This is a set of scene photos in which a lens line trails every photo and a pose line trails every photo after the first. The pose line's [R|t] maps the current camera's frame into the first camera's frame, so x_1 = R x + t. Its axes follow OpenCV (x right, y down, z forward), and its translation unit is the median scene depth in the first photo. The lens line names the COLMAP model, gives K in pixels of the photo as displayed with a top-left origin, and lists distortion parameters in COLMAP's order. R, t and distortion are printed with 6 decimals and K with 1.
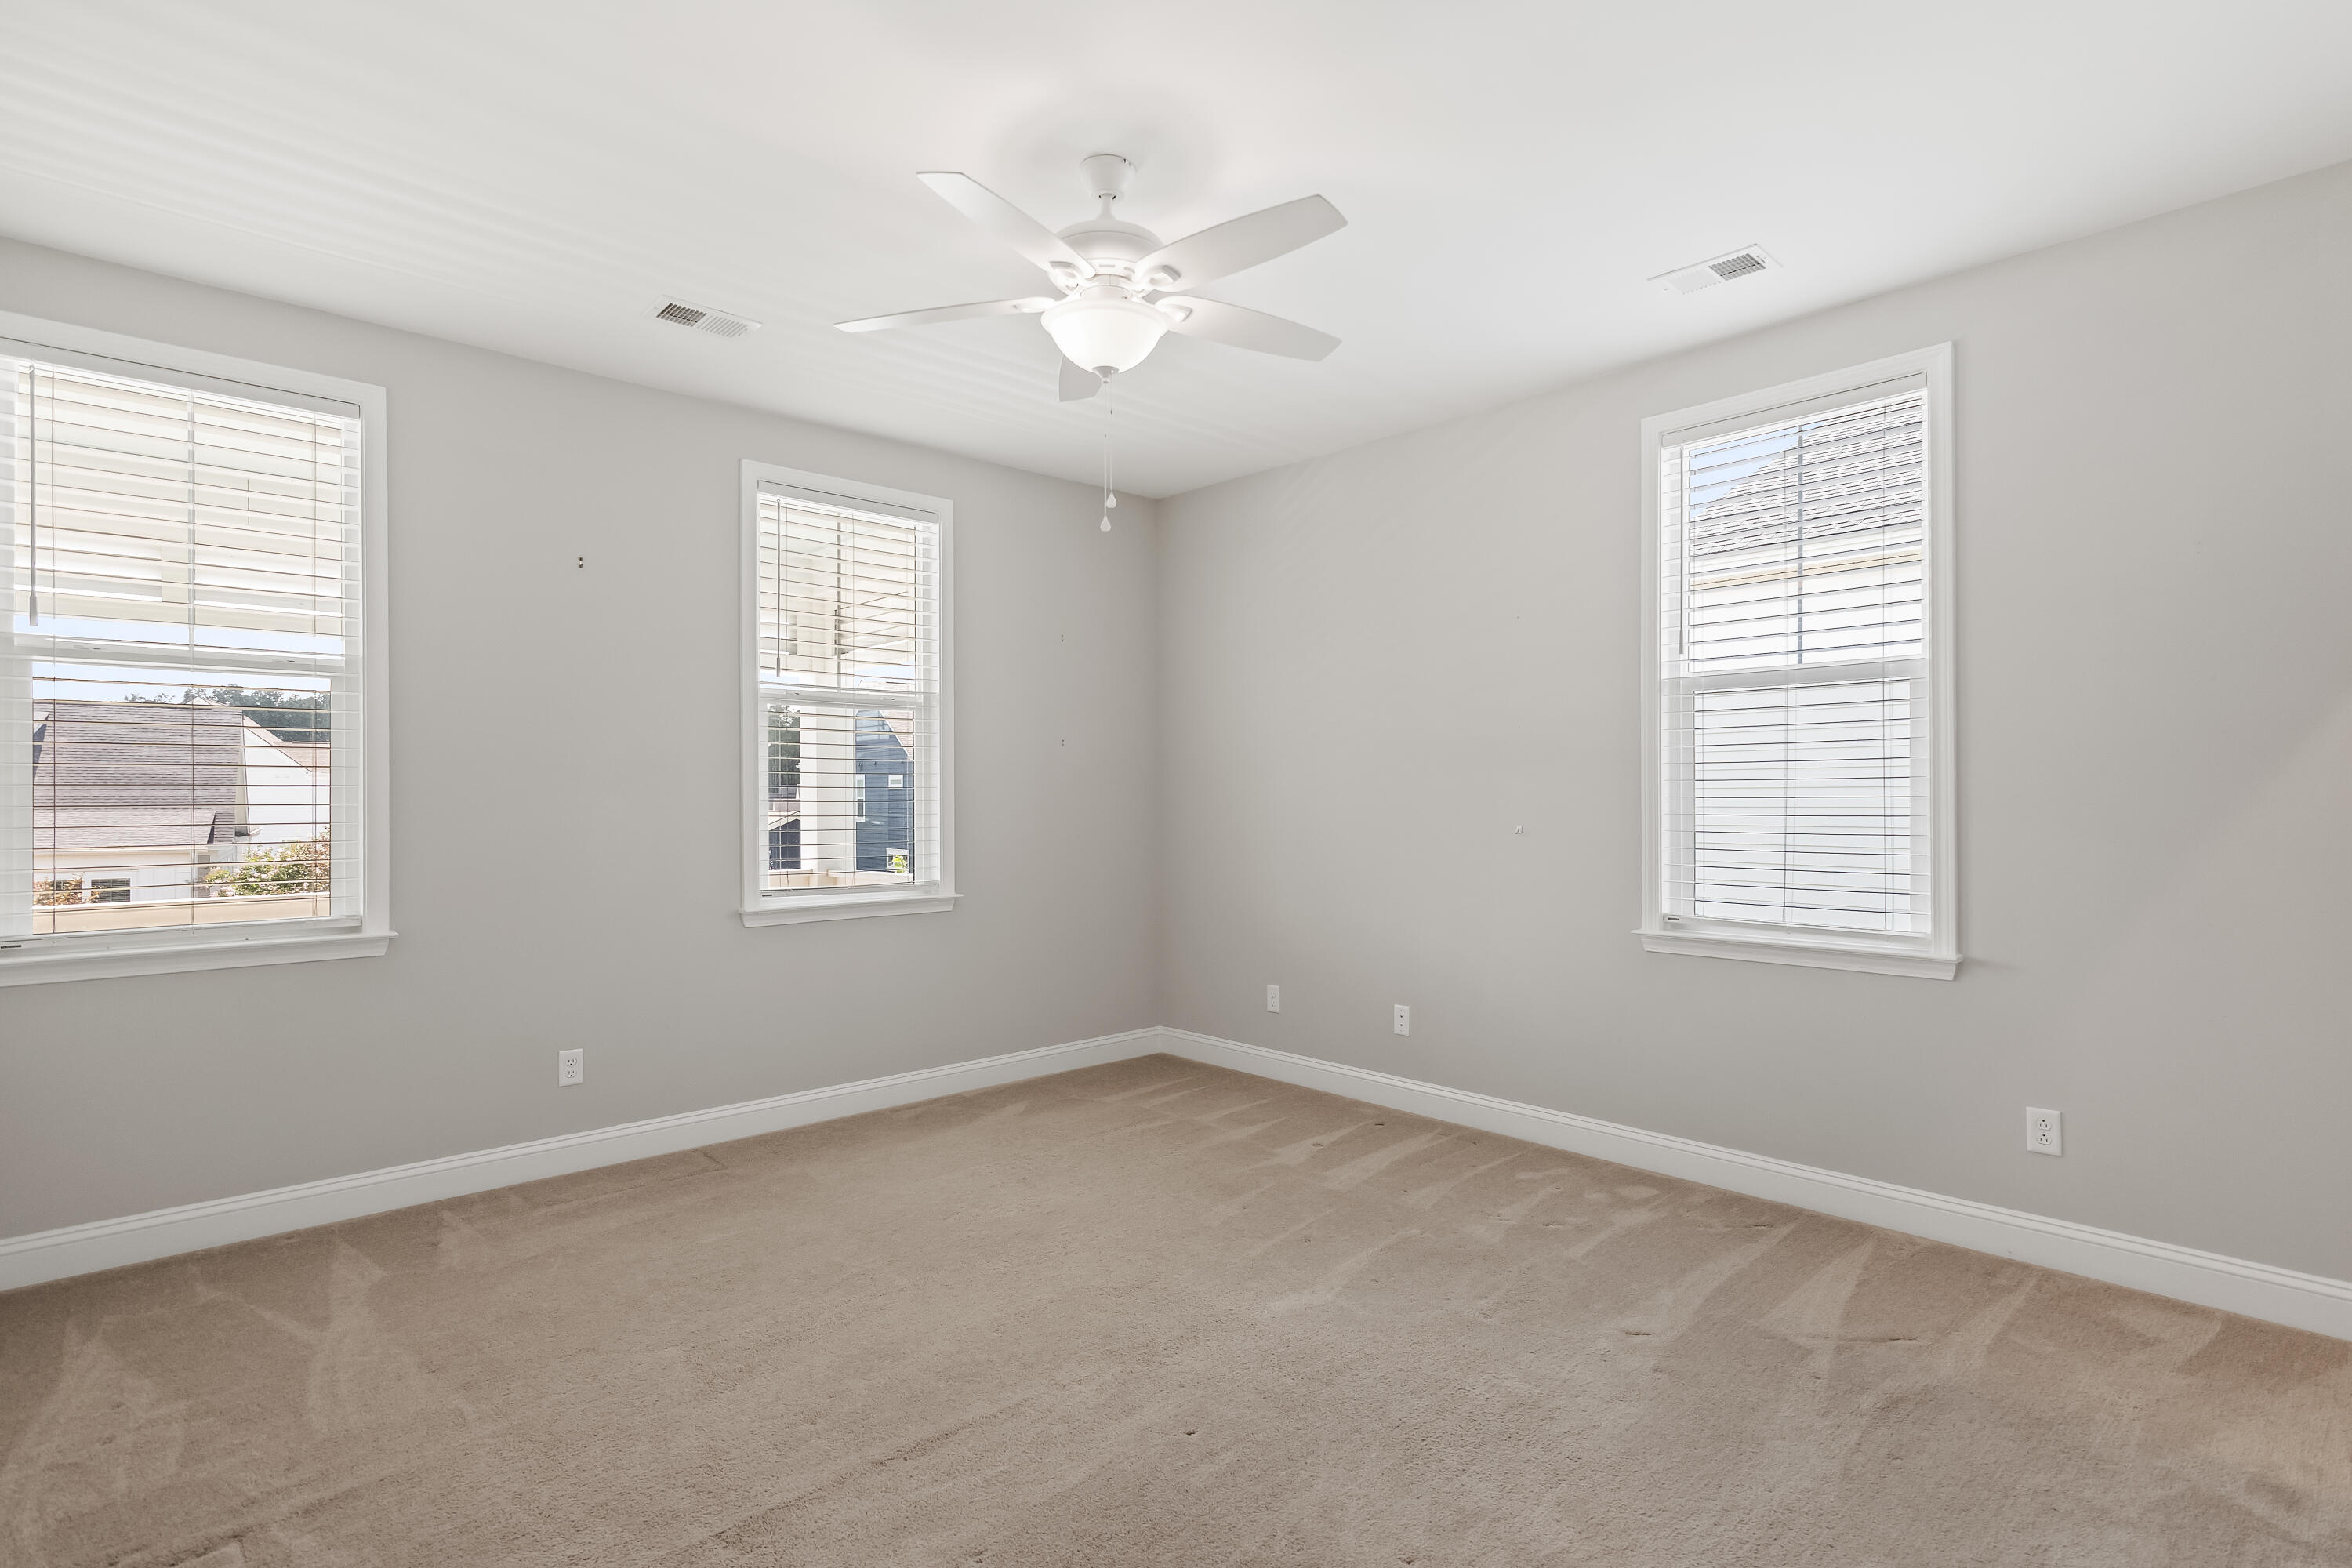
lens RADIAL K [[1159.7, 0, 1188.5], [0, 1159.7, 772.2], [0, 0, 1]] dist [0.005502, 0.005036]
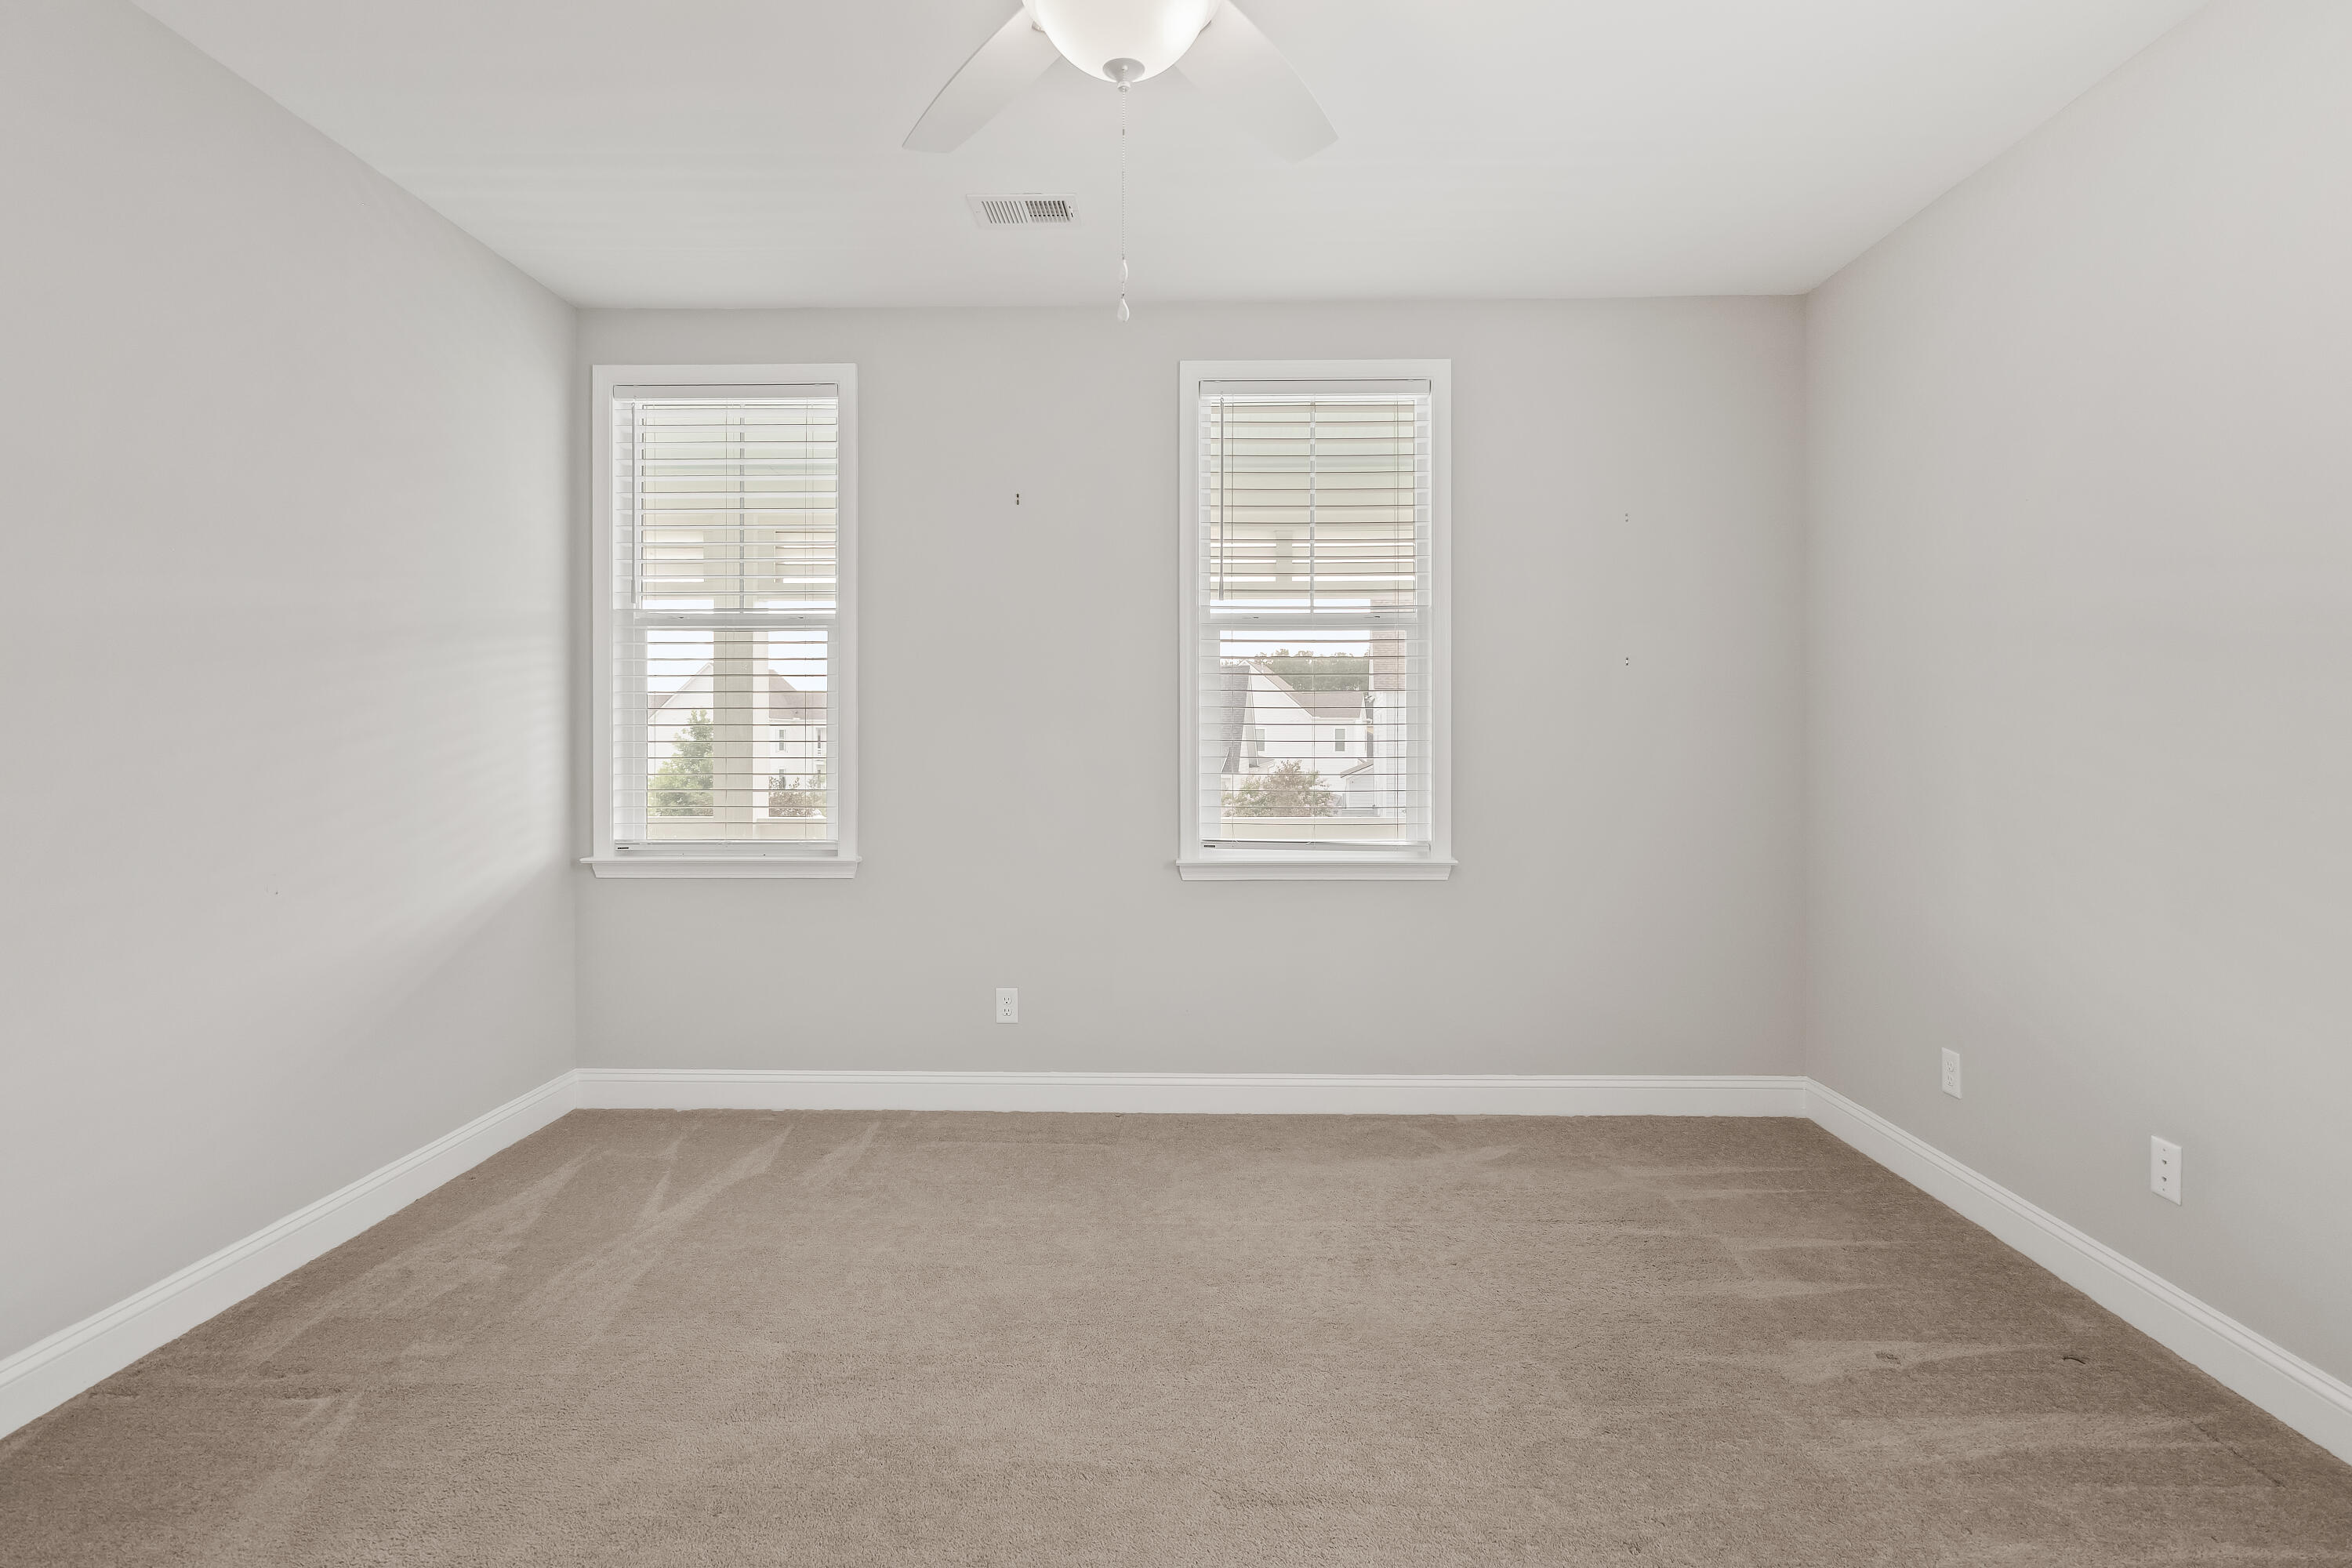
lens RADIAL K [[1166.0, 0, 1189.5], [0, 1166.0, 734.7], [0, 0, 1]] dist [0.007486, 0.001217]
pose [[0.718469, -0.001060, -0.695558, 0.253766], [0.012395, 0.999860, 0.011280, 0.010346], [0.695448, -0.016726, 0.718382, 0.354150]]
